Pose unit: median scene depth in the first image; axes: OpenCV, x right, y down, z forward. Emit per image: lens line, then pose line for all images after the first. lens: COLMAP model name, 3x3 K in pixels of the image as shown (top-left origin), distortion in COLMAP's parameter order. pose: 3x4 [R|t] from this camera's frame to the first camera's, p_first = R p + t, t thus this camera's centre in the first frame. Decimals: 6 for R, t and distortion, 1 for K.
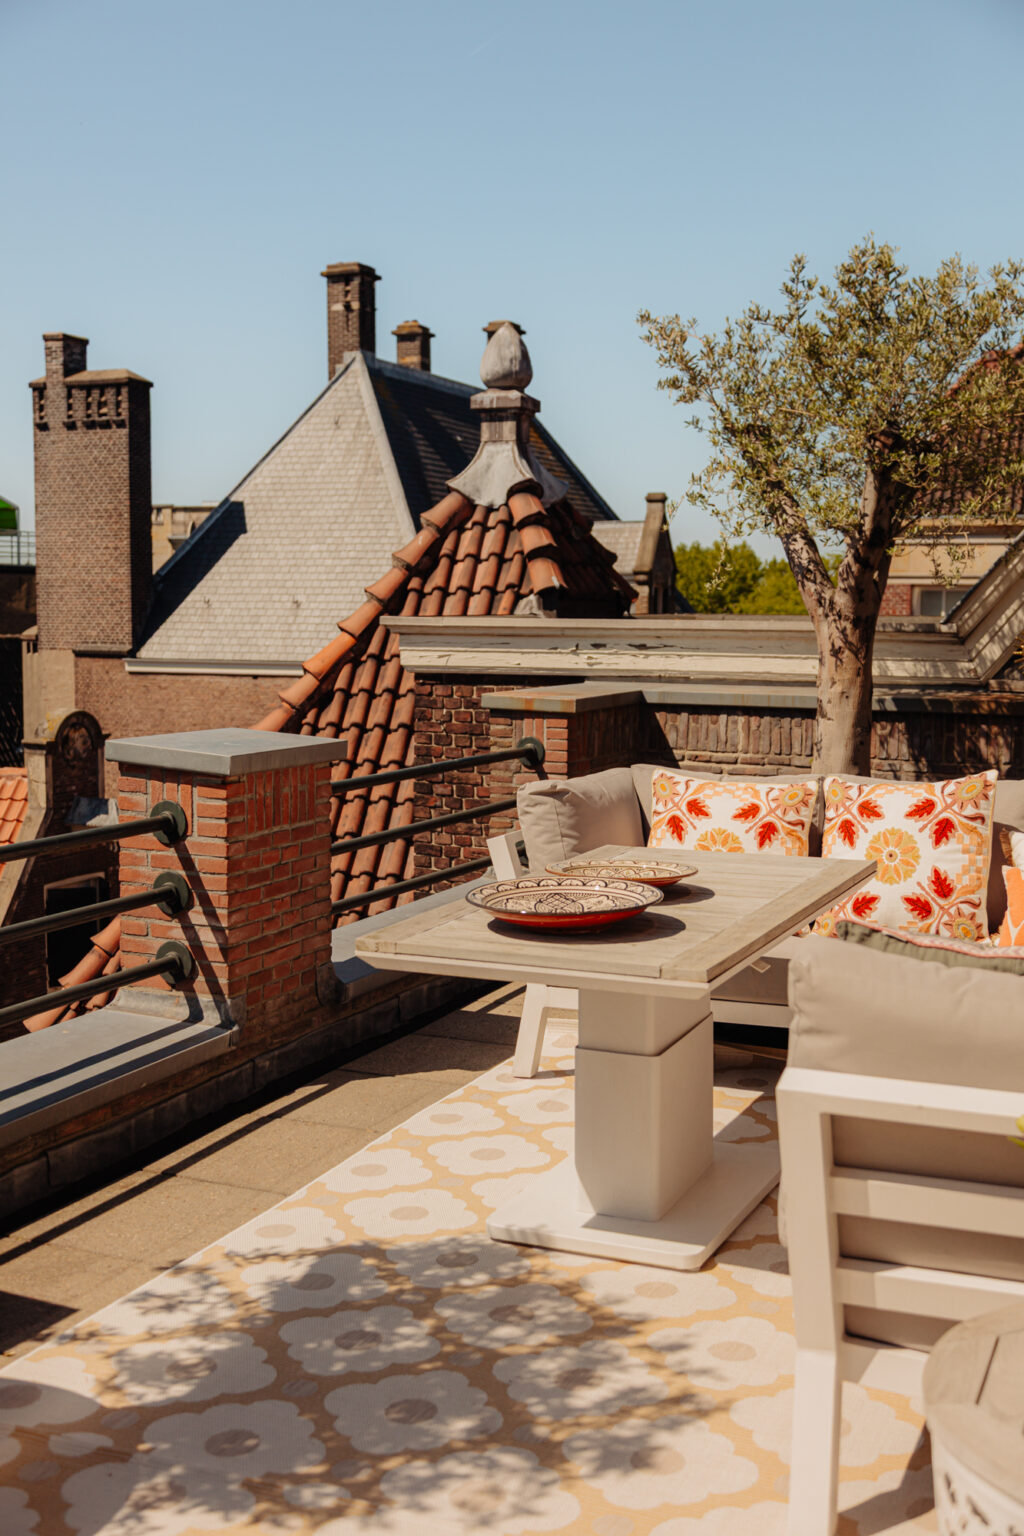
lens RADIAL K [[2010.7, 0, 439.7], [0, 2010.7, 796.6], [0, 0, 1]] dist [0.081993, 0.000000]
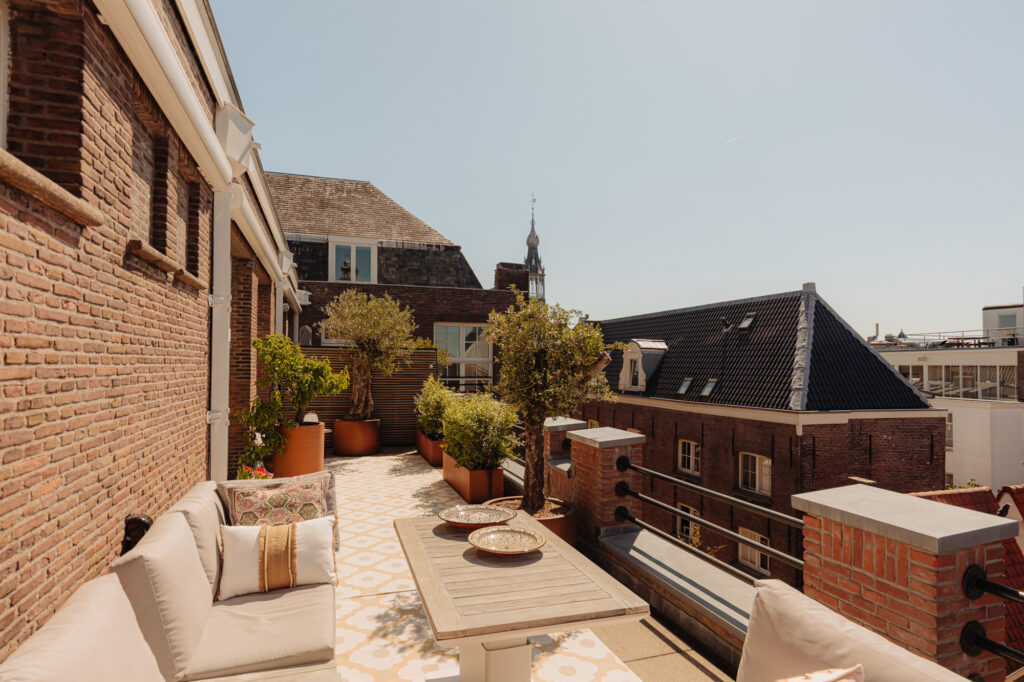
lens RADIAL K [[537.1, 0, 519.5], [0, 537.1, 321.9], [0, 0, 1]] dist [-0.008403, 0.000081]
pose [[-0.728270, -0.067553, -0.681952, 0.368552], [-0.076429, 0.996928, -0.017134, -0.135851], [0.681015, 0.039643, -0.731196, 1.104125]]
